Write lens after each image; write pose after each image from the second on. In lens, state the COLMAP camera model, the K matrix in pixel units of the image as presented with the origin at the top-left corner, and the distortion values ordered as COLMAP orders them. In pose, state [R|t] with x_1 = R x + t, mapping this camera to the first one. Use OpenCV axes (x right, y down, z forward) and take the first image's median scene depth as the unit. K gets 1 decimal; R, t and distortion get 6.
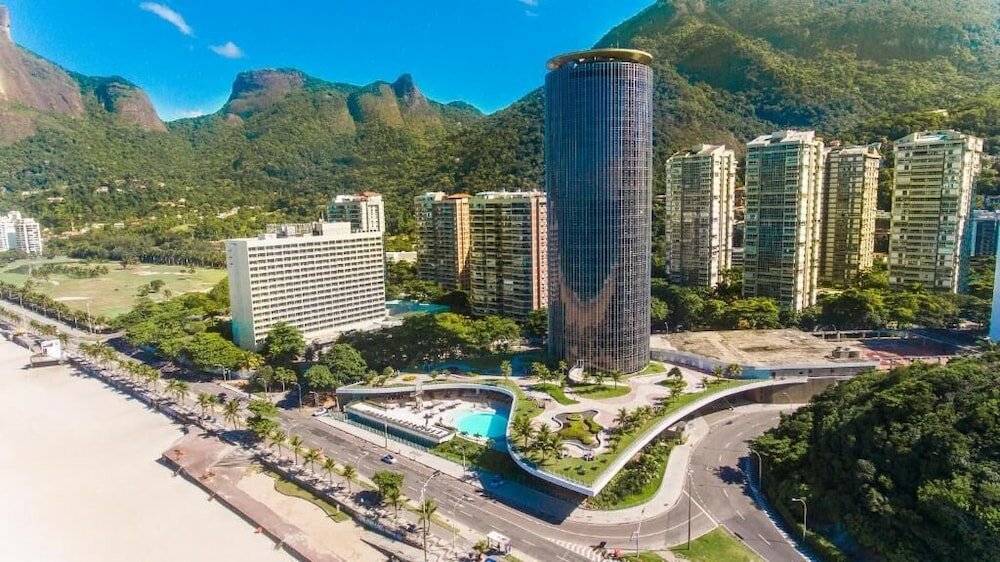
lens RADIAL K [[587.5, 0, 500.0], [0, 587.5, 281.0], [0, 0, 1]] dist [-0.001463, -0.000222]
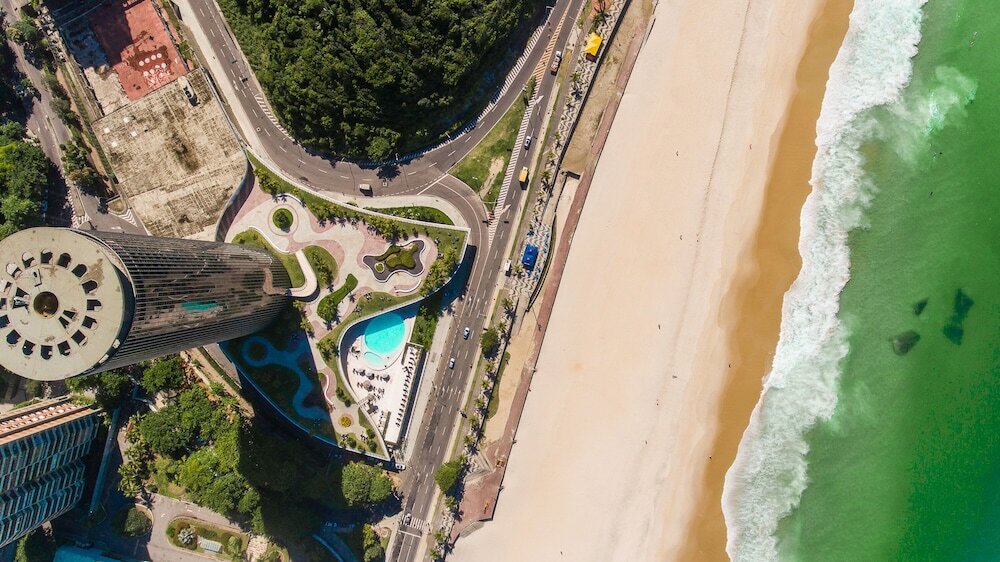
lens RADIAL K [[587.5, 0, 500.0], [0, 587.5, 281.0], [0, 0, 1]] dist [-0.001463, -0.000222]
pose [[-0.422816, -0.906197, -0.005765, -0.023489], [0.124711, -0.064486, 0.990095, -1.217125], [-0.897593, 0.417909, 0.140279, 0.533923]]
